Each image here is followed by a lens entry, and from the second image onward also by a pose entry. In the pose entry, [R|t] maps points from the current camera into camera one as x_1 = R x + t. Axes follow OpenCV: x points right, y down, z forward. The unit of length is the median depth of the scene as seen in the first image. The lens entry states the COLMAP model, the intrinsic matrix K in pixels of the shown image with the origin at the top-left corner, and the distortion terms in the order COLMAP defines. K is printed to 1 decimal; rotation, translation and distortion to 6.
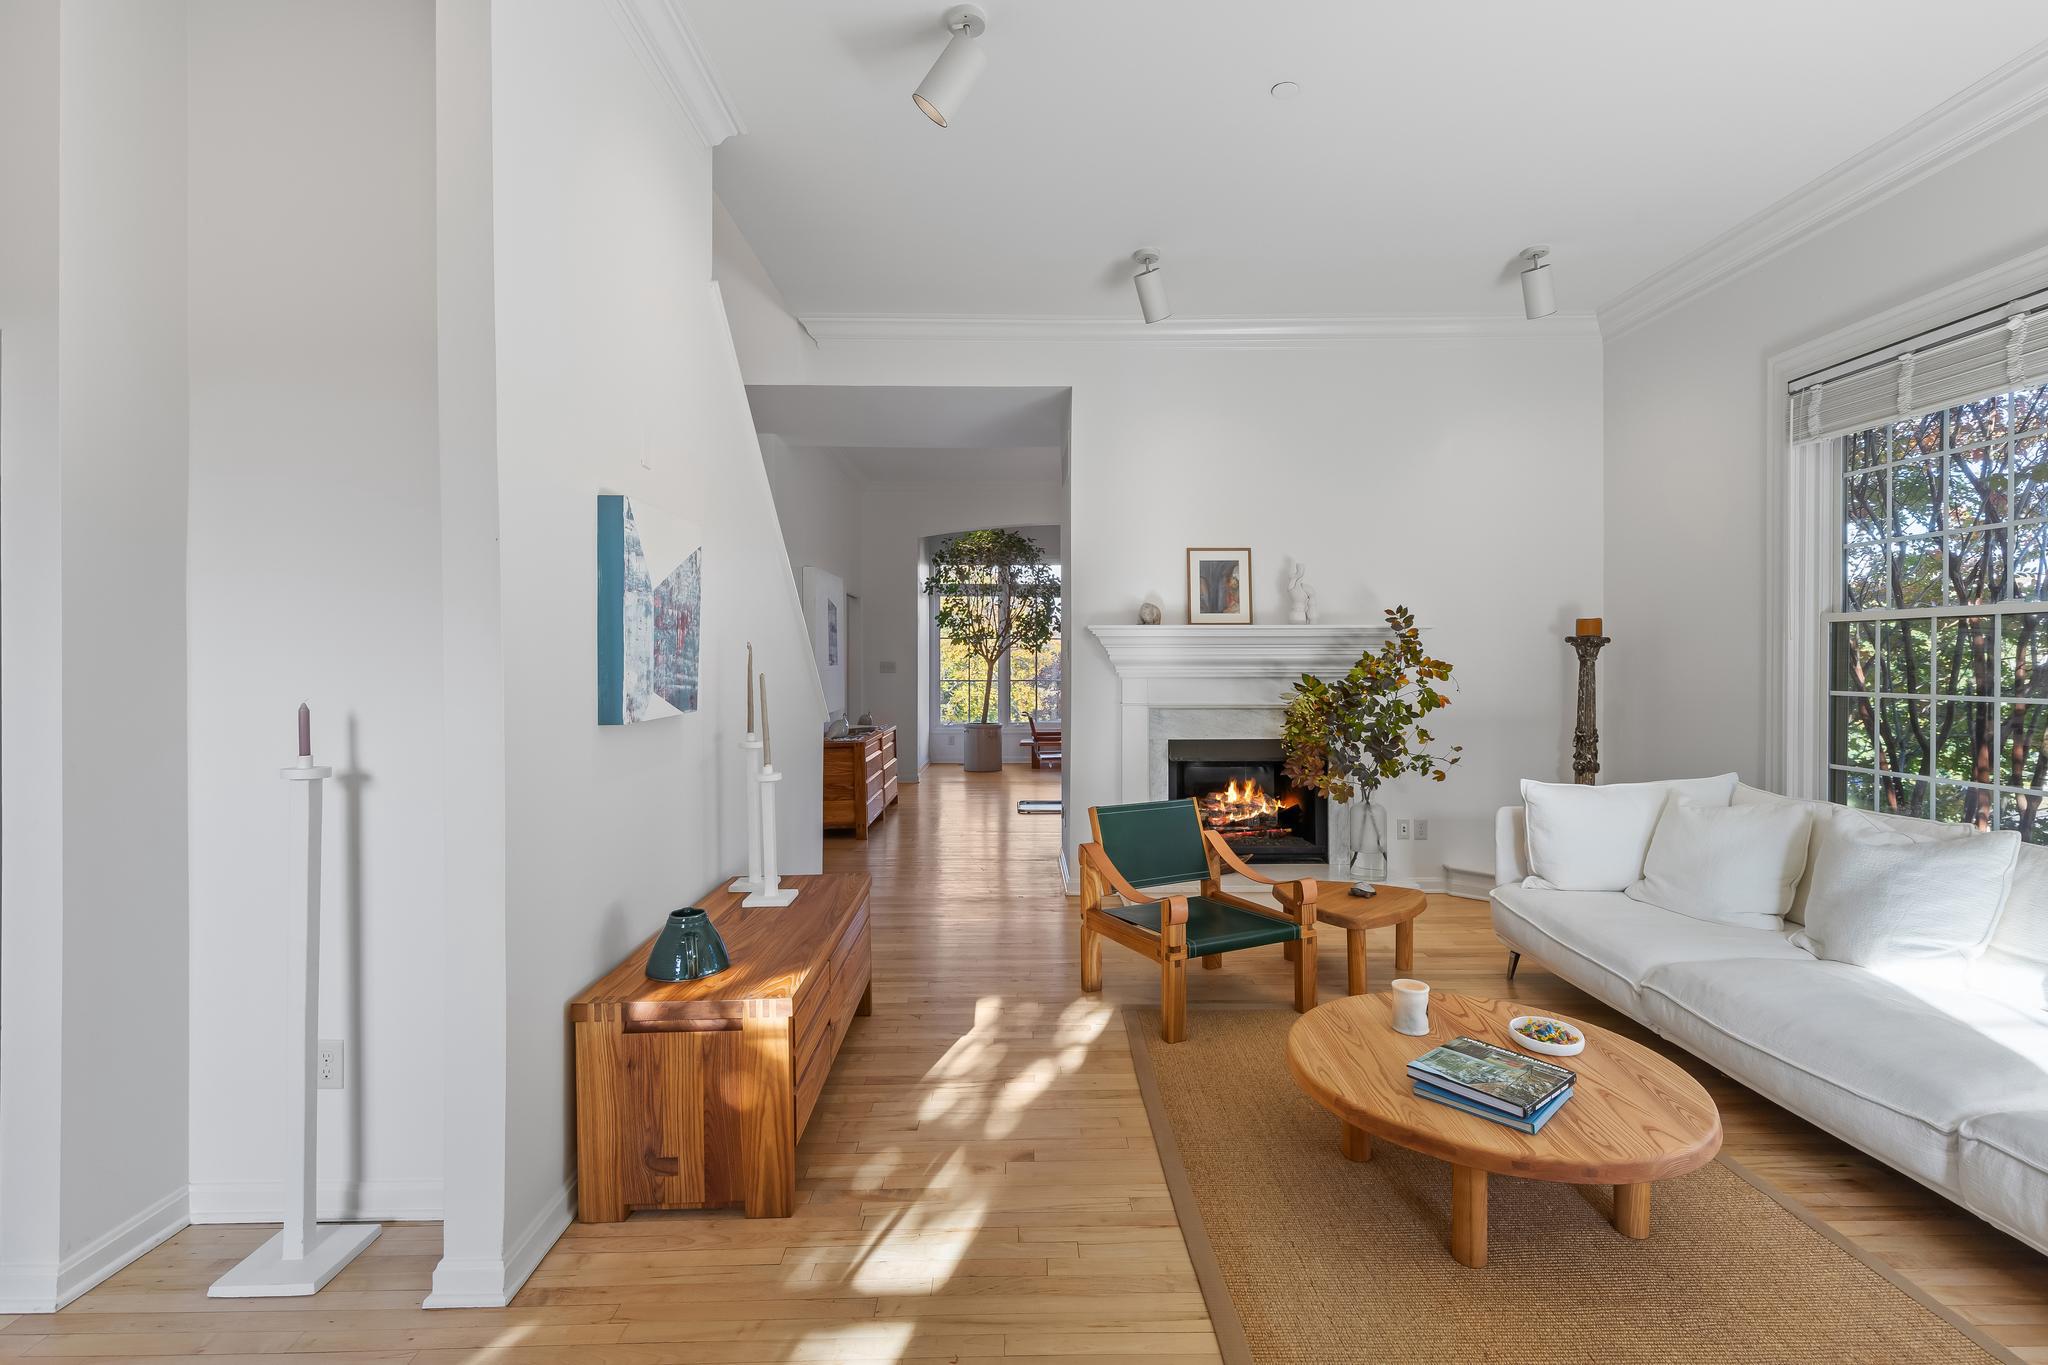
lens RADIAL K [[918.0, 0, 1026.9], [0, 918.0, 678.8], [0, 0, 1]] dist [0.002100, 0.000129]
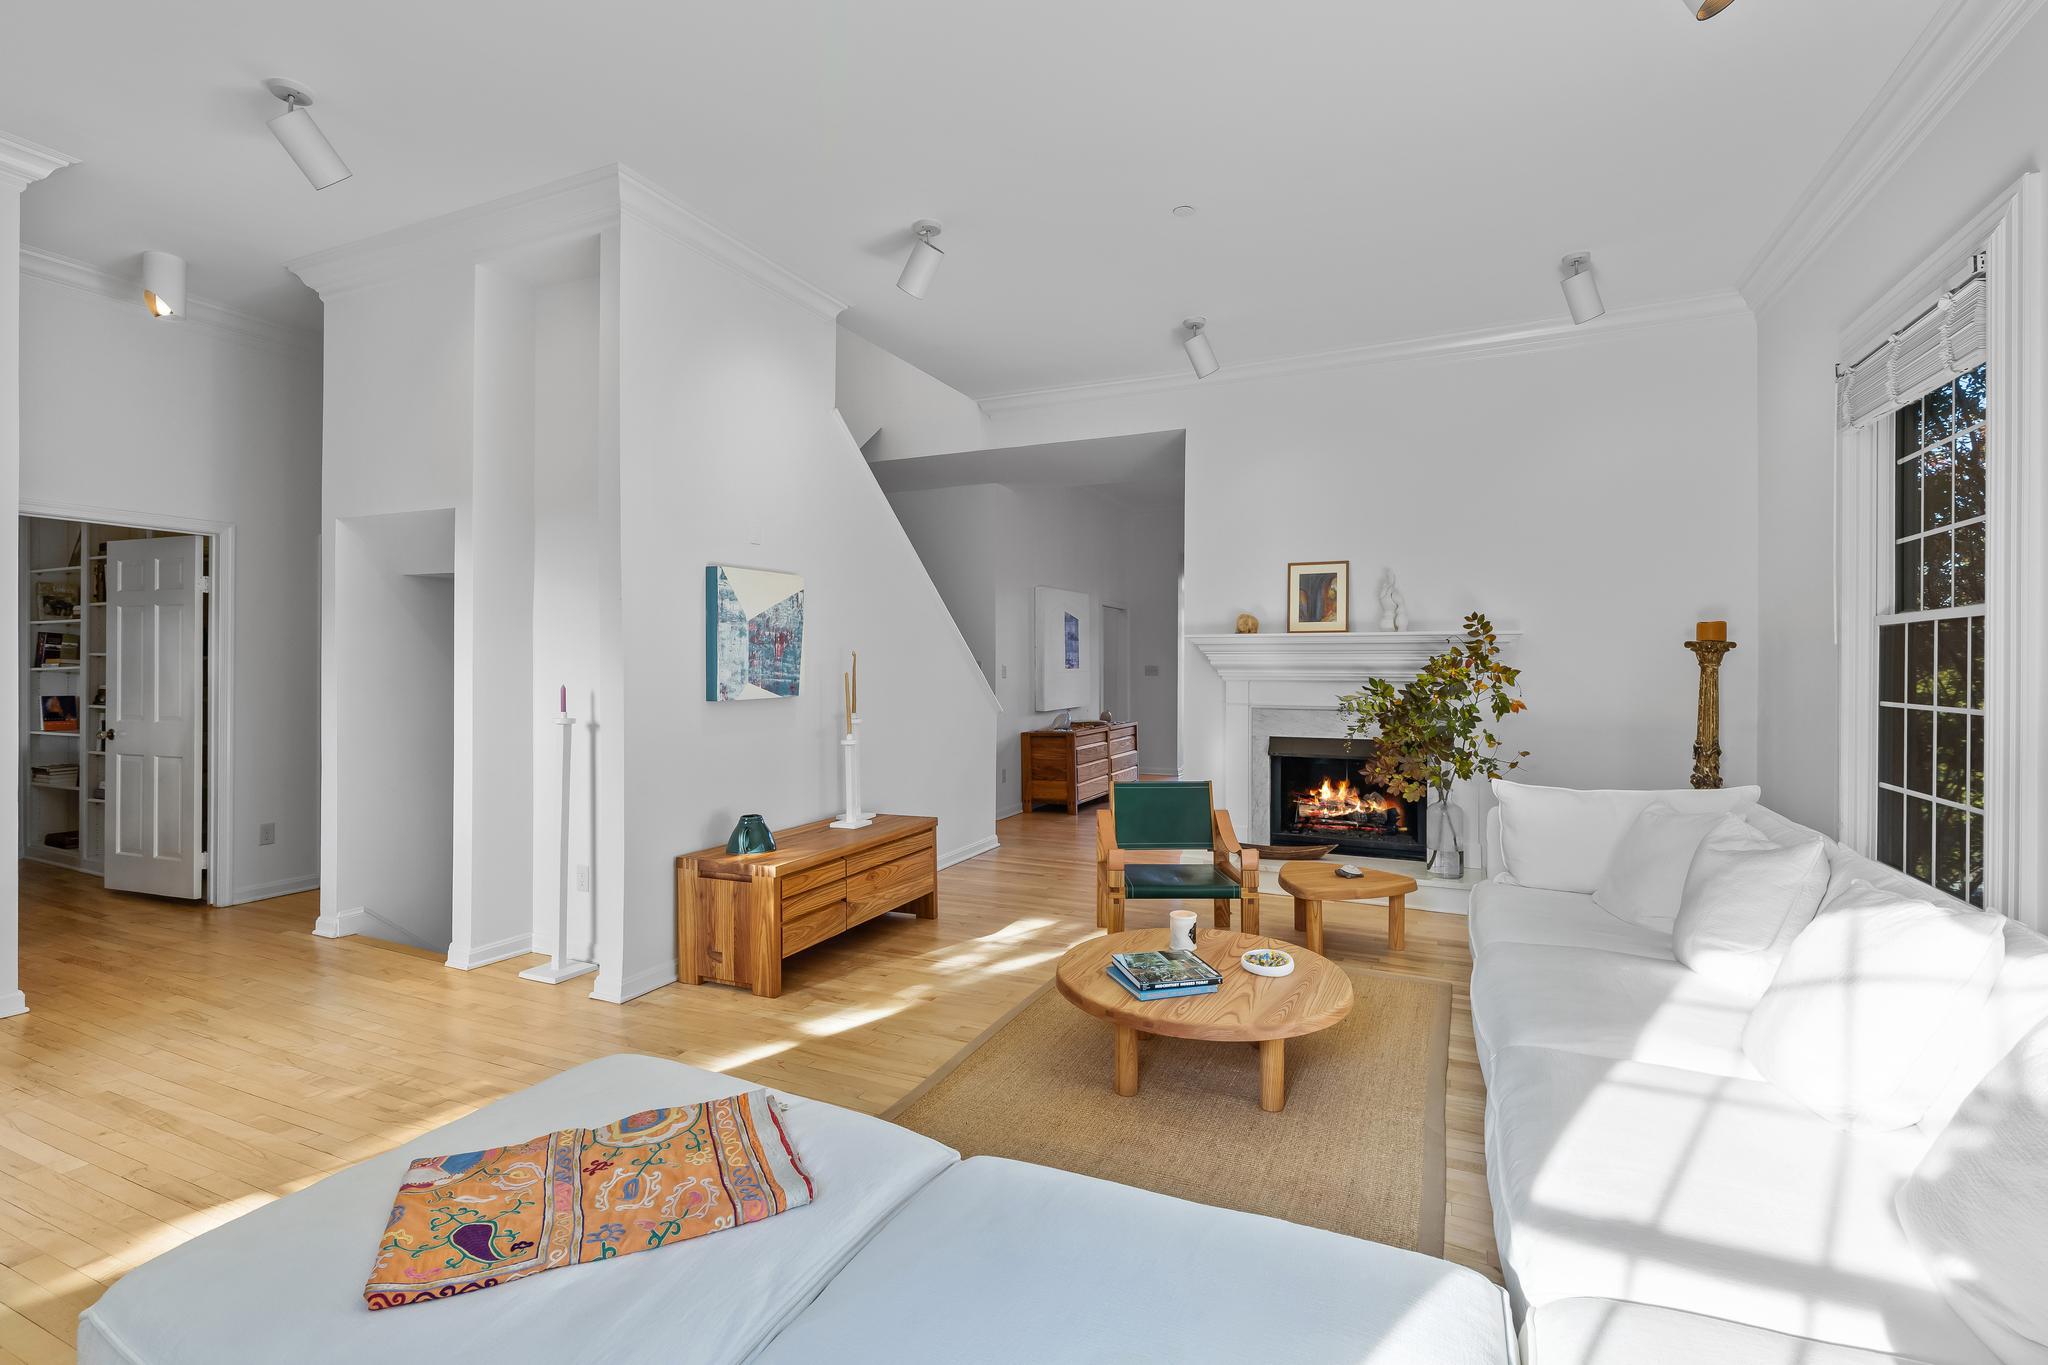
lens RADIAL K [[918.0, 0, 1026.9], [0, 918.0, 678.8], [0, 0, 1]] dist [0.002100, 0.000129]
pose [[0.902340, 0.010247, -0.430903, 0.405119], [-0.012215, 0.999924, -0.001802, 0.002422], [0.430852, 0.006890, 0.902396, -0.143030]]
